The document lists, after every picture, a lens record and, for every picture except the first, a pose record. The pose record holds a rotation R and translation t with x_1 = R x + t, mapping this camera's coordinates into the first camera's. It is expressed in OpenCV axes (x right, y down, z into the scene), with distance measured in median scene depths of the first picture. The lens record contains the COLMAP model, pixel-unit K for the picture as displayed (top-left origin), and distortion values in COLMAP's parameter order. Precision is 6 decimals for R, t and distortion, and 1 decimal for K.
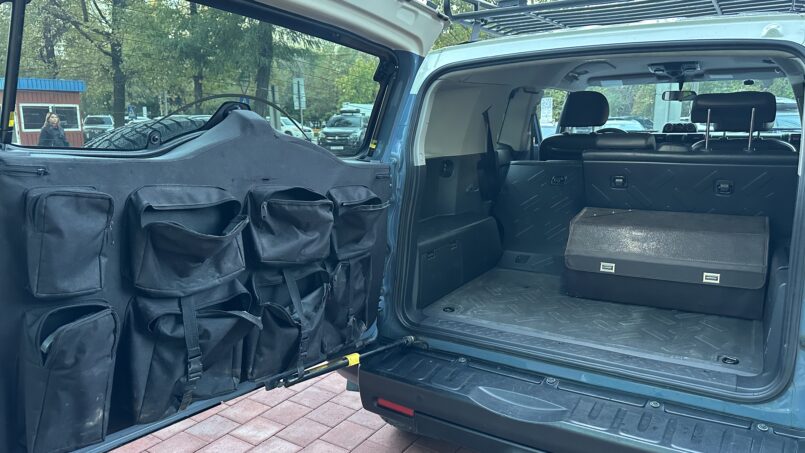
lens RADIAL K [[558.3, 0, 399.0], [0, 558.3, 221.8], [0, 0, 1]] dist [0.146152, -0.187990]
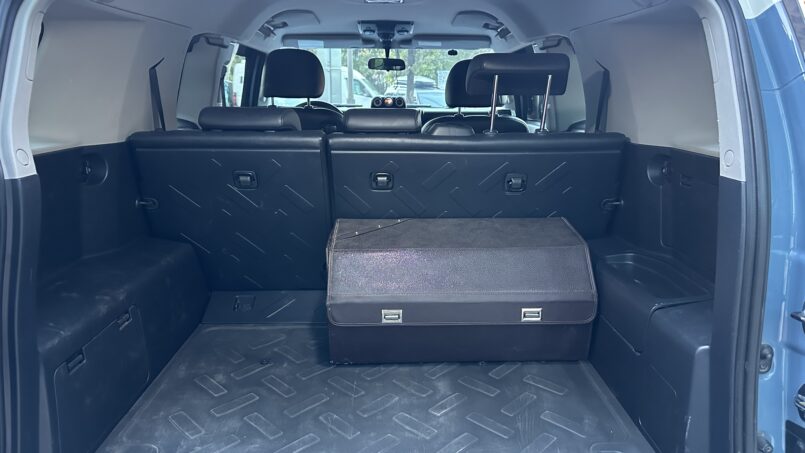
lens RADIAL K [[558.3, 0, 399.0], [0, 558.3, 221.8], [0, 0, 1]] dist [0.146152, -0.187990]
pose [[0.838253, -0.108362, 0.534406, 0.039406], [0.083125, 0.993995, 0.071166, -0.069297], [-0.538909, -0.015232, 0.842226, 0.432226]]
